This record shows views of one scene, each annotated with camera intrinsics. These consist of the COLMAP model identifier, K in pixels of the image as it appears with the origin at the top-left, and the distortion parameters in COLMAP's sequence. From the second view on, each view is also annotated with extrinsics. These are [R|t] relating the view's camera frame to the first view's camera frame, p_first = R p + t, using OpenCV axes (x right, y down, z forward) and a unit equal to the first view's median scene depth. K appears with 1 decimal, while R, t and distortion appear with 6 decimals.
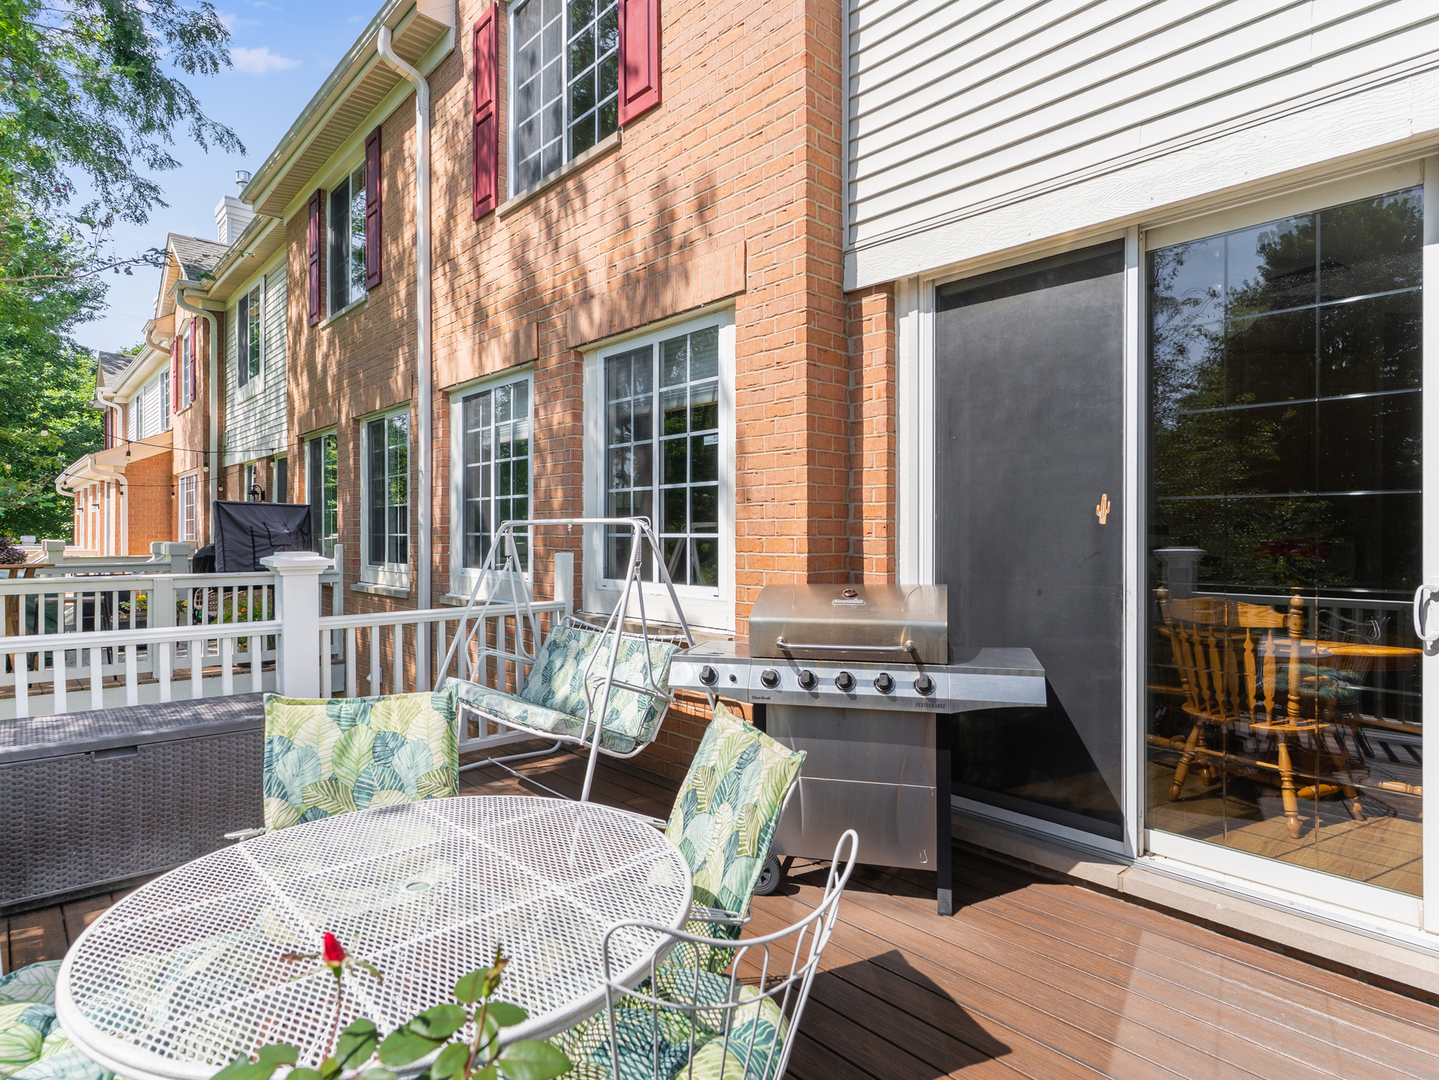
lens RADIAL K [[792.5, 0, 712.9], [0, 792.5, 539.4], [0, 0, 1]] dist [-0.002796, 0.001072]
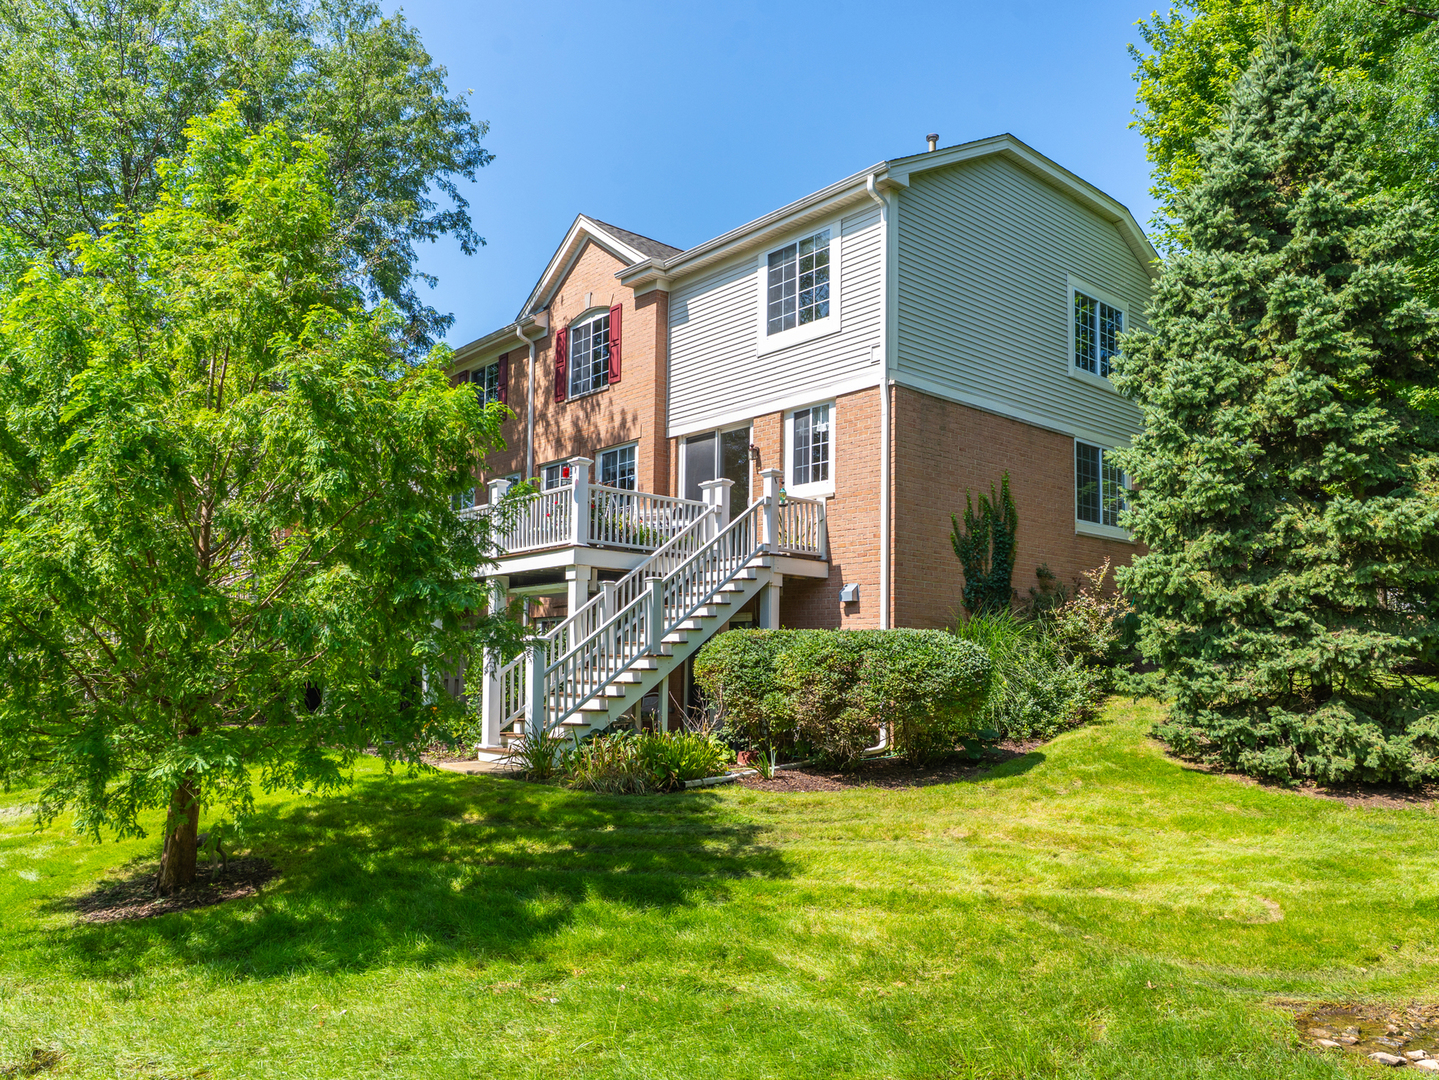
lens RADIAL K [[1057.5, 0, 725.3], [0, 1057.5, 542.2], [0, 0, 1]] dist [0.000224, -0.000131]
pose [[0.999698, 0.007483, -0.023388, 0.507392], [-0.010392, 0.991867, -0.126853, 0.721724], [0.022249, 0.127058, 0.991646, -3.481124]]
